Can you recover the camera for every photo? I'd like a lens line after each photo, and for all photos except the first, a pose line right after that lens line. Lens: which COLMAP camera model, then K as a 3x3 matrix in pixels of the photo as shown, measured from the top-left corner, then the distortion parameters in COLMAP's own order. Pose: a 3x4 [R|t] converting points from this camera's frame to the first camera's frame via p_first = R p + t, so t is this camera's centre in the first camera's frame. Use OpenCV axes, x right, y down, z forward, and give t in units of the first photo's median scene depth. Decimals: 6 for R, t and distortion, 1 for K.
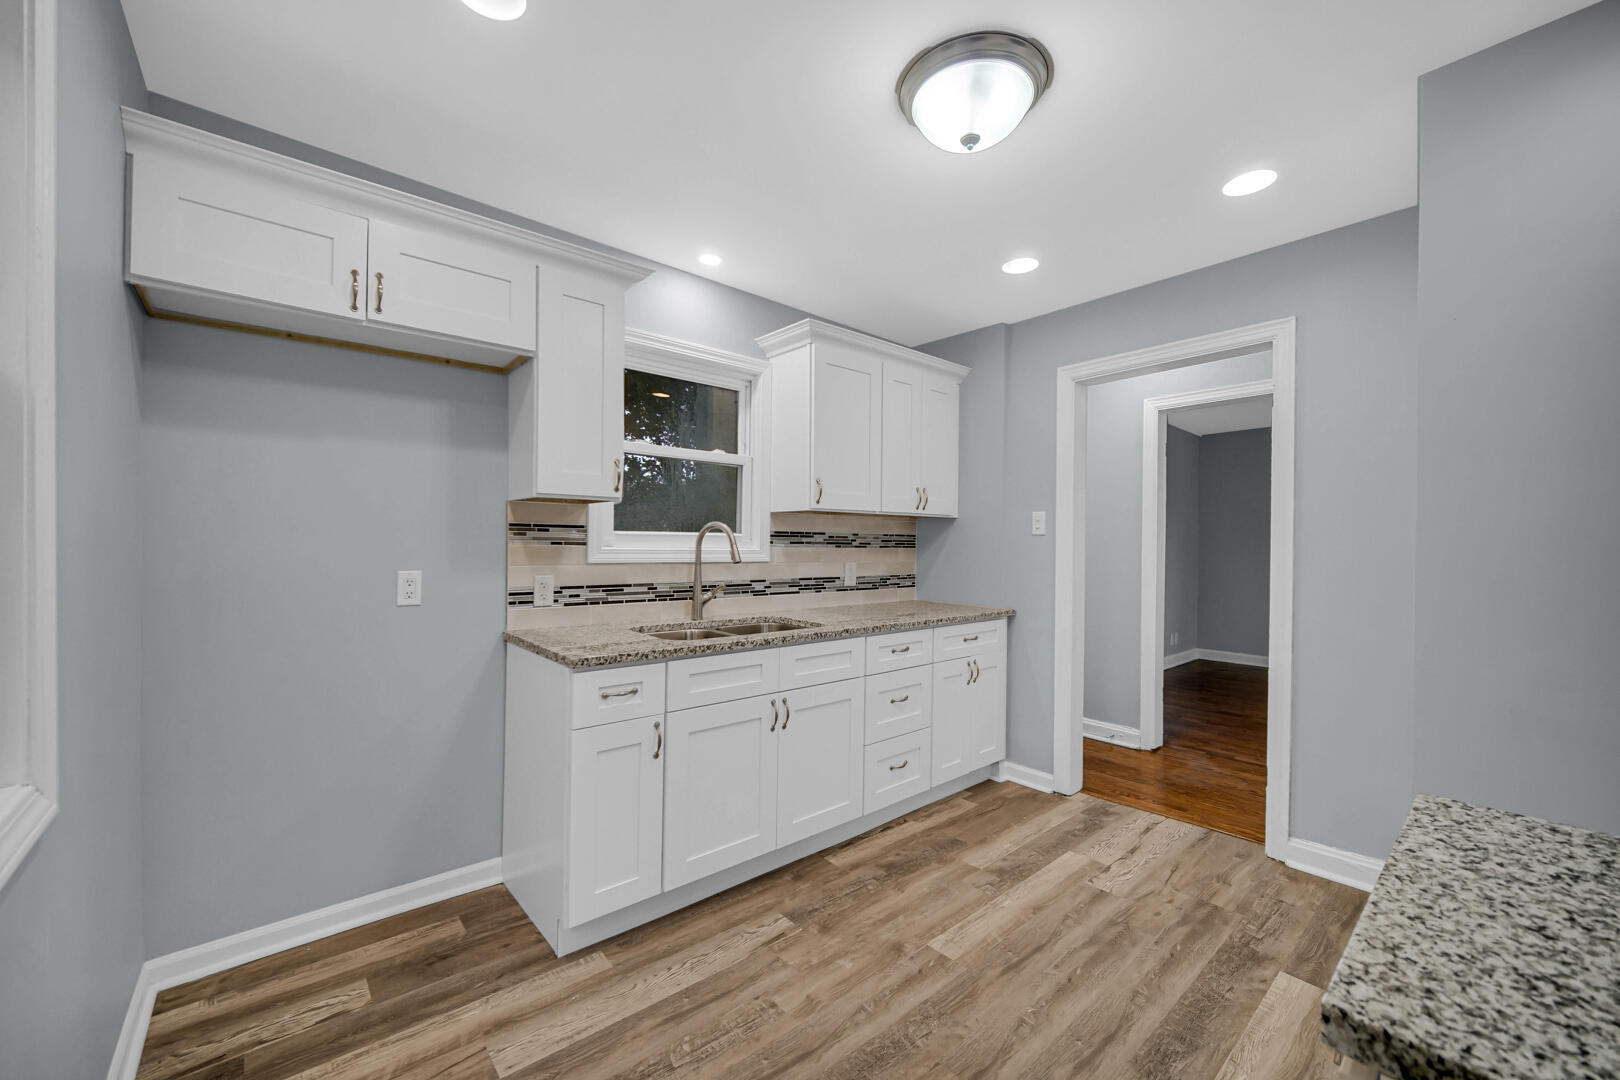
lens RADIAL K [[636.4, 0, 805.9], [0, 636.4, 546.0], [0, 0, 1]] dist [-0.003239, -0.000047]
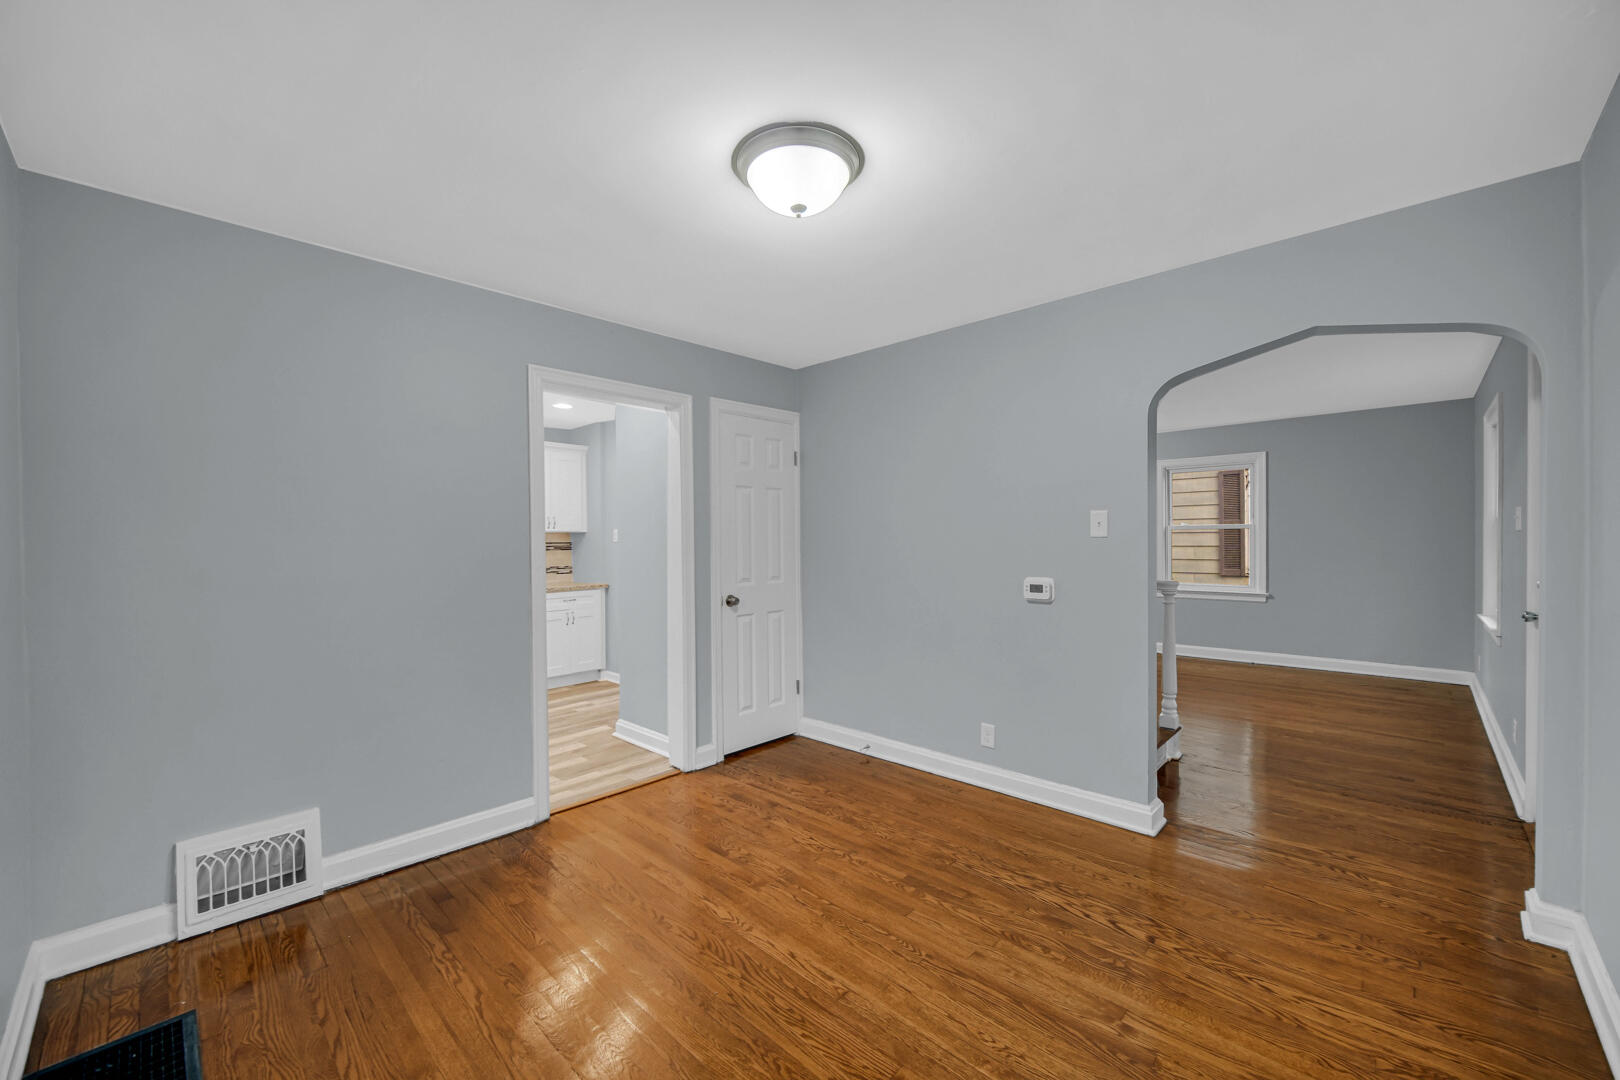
lens RADIAL K [[629.8, 0, 808.0], [0, 629.8, 538.4], [0, 0, 1]] dist [0.000900, -0.000107]
pose [[0.995521, -0.013595, 0.093562, 0.821618], [0.014621, 0.999840, -0.010287, -0.002188], [-0.093407, 0.011609, 0.995560, -0.925298]]
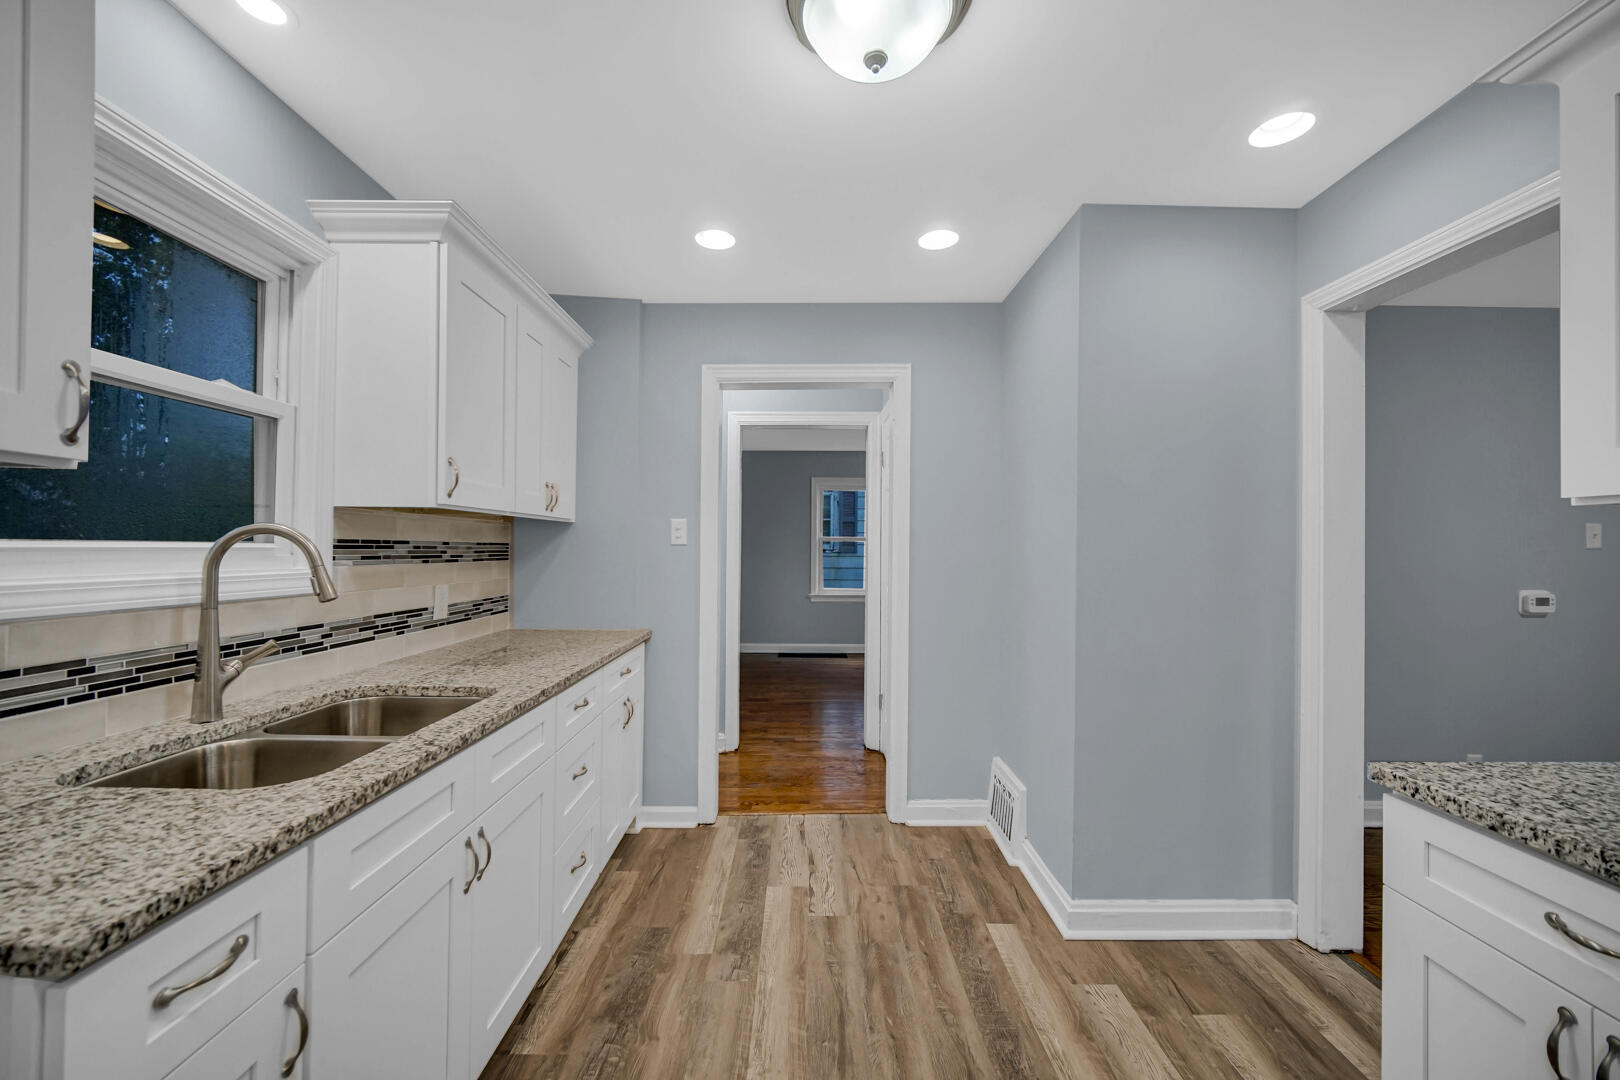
lens RADIAL K [[636.4, 0, 805.9], [0, 636.4, 546.0], [0, 0, 1]] dist [-0.003239, -0.000047]
pose [[0.651942, -0.001007, 0.758268, -0.225190], [0.003483, 0.999993, -0.001666, -0.015241], [-0.758261, 0.003728, 0.651940, 0.308202]]
